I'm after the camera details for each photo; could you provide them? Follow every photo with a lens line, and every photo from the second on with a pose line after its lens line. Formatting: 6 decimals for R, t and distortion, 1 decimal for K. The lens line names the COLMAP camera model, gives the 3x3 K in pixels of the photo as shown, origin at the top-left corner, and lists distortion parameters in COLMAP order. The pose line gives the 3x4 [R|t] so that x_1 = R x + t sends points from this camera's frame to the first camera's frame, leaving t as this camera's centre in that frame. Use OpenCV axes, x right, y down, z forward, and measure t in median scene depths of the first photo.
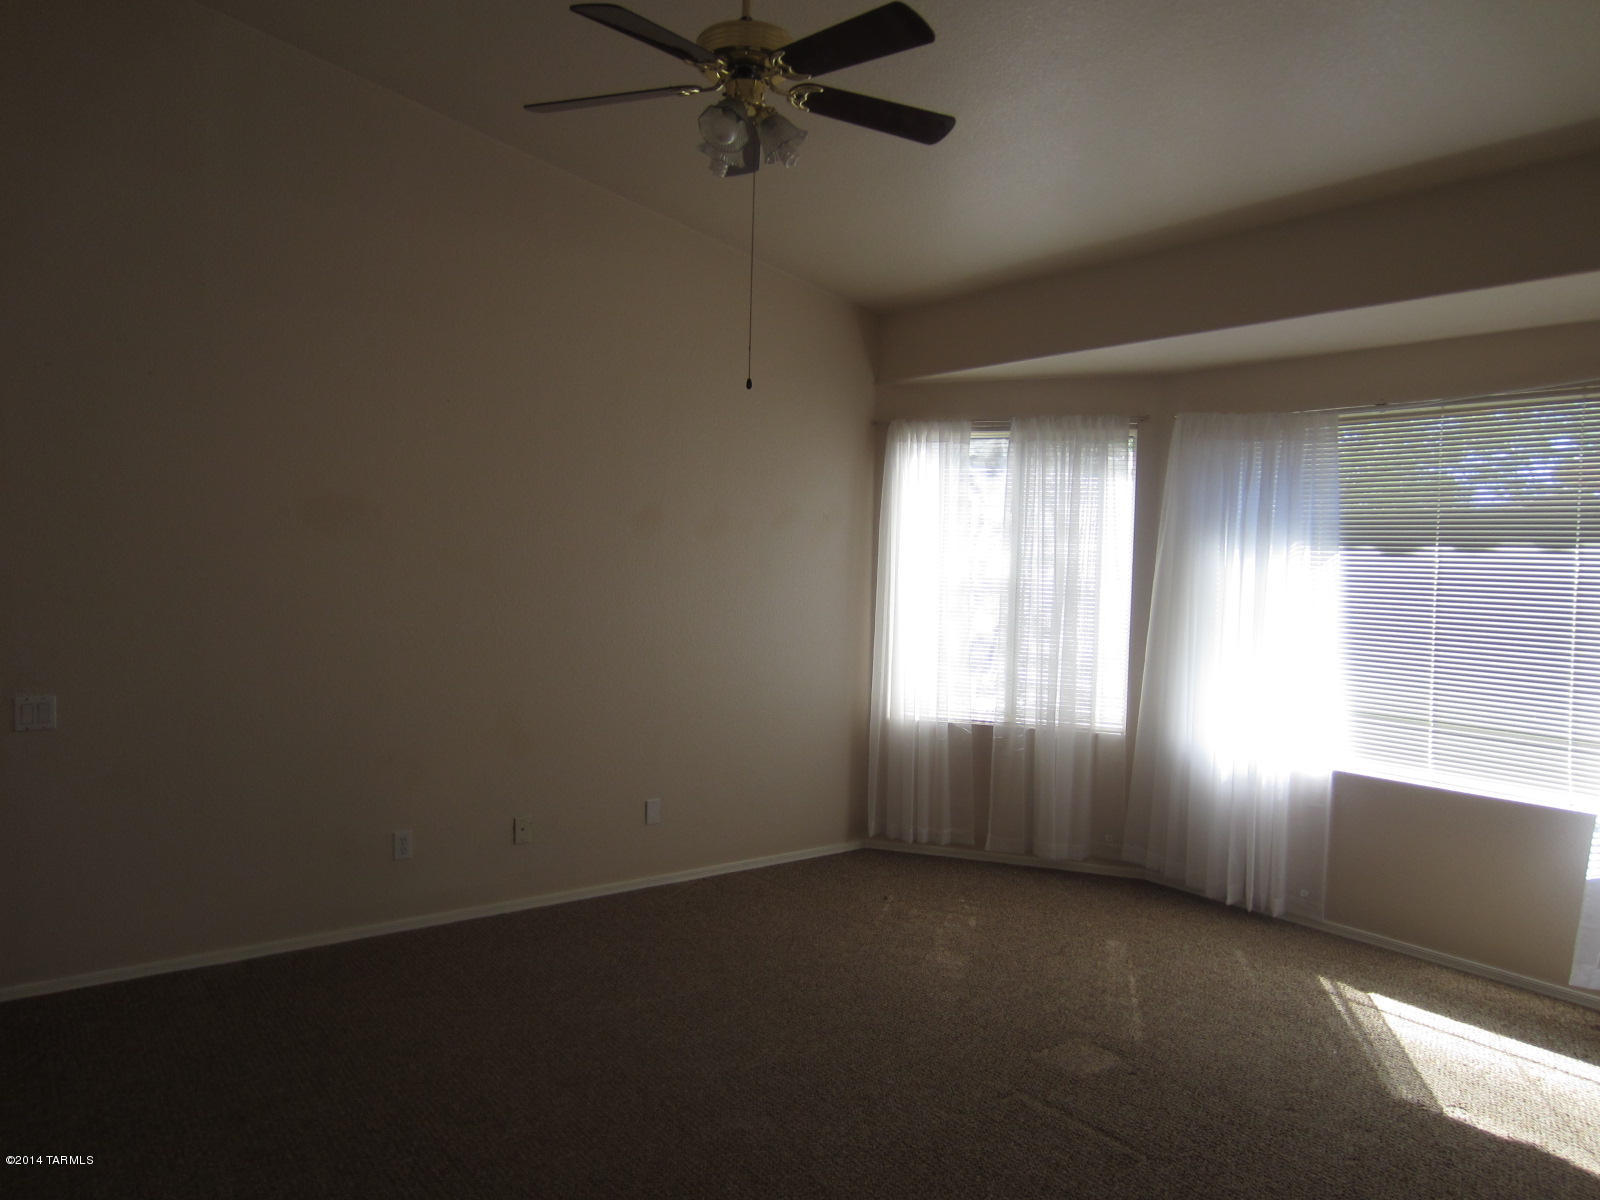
lens RADIAL K [[1198.3, 0, 800.0], [0, 1198.3, 600.0], [0, 0, 1]] dist [-0.033318, 0.003934]
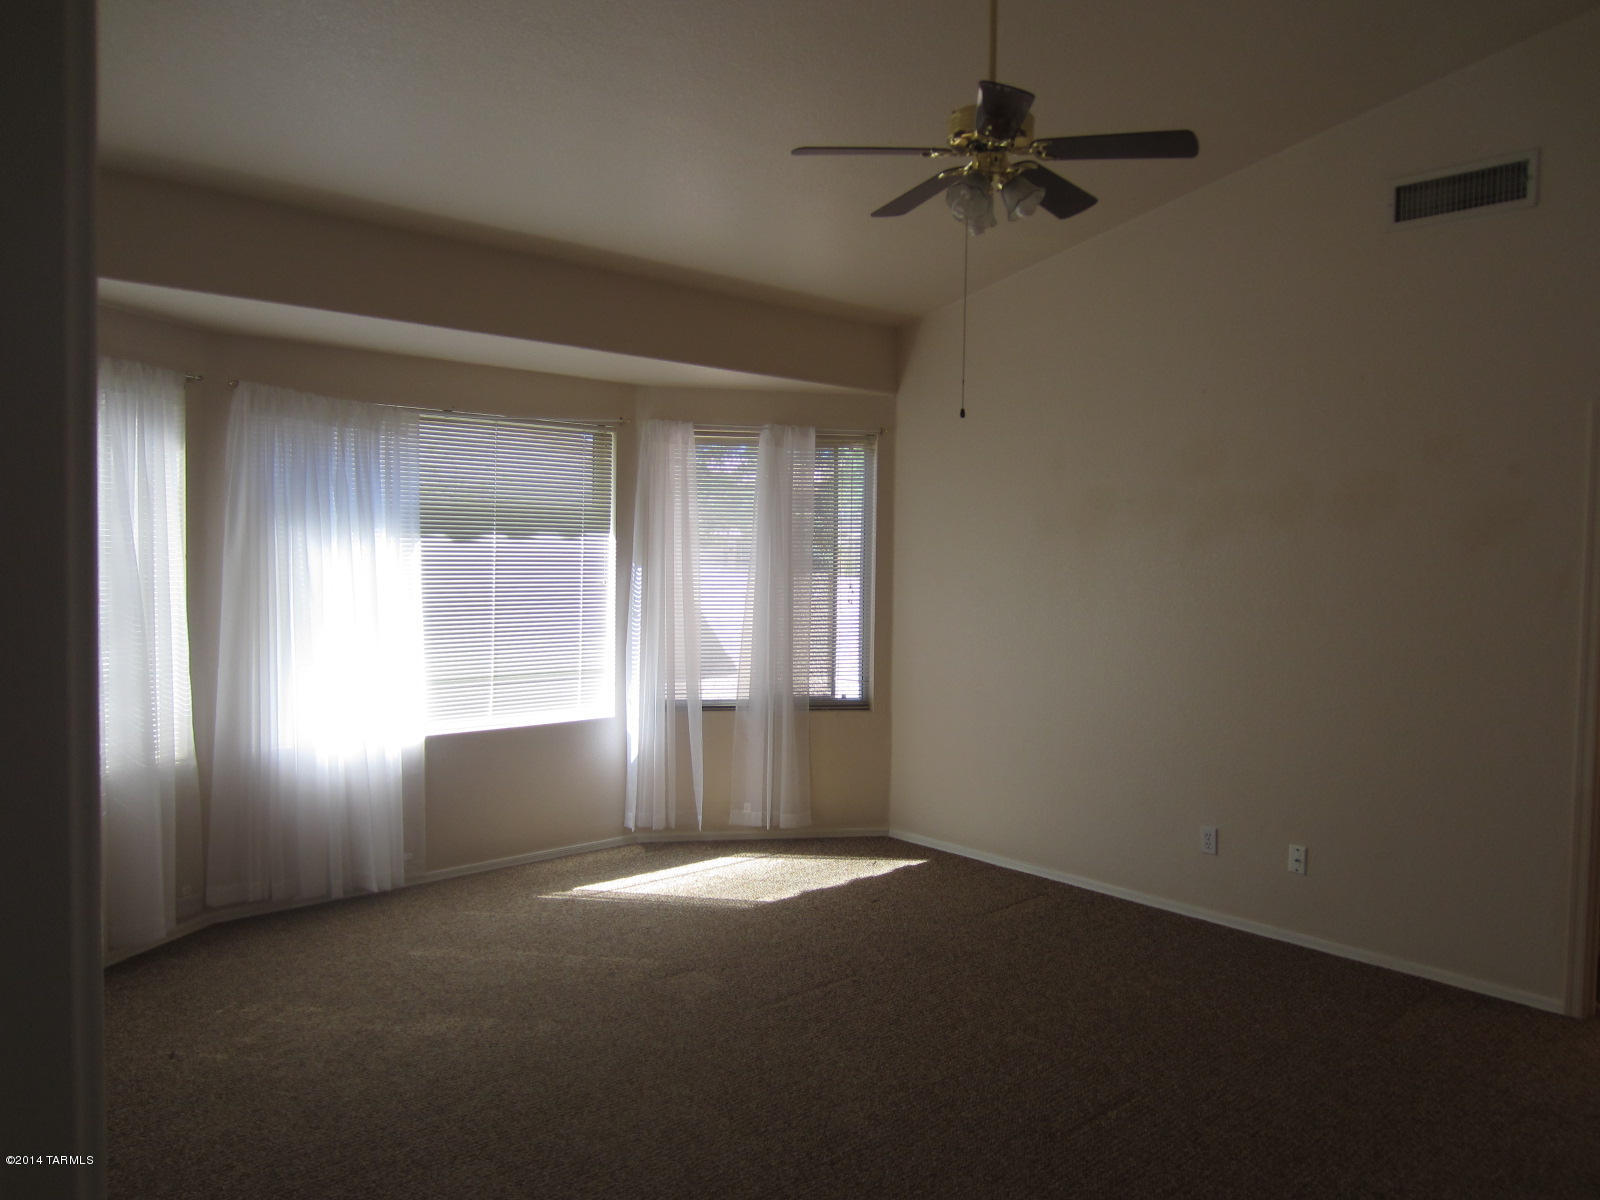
lens RADIAL K [[1198.3, 0, 800.0], [0, 1198.3, 600.0], [0, 0, 1]] dist [-0.033318, 0.003934]
pose [[-0.144086, -0.057964, 0.987866, -0.738010], [0.028831, 0.997613, 0.062741, -0.045929], [-0.989145, 0.037521, -0.142071, 0.860739]]
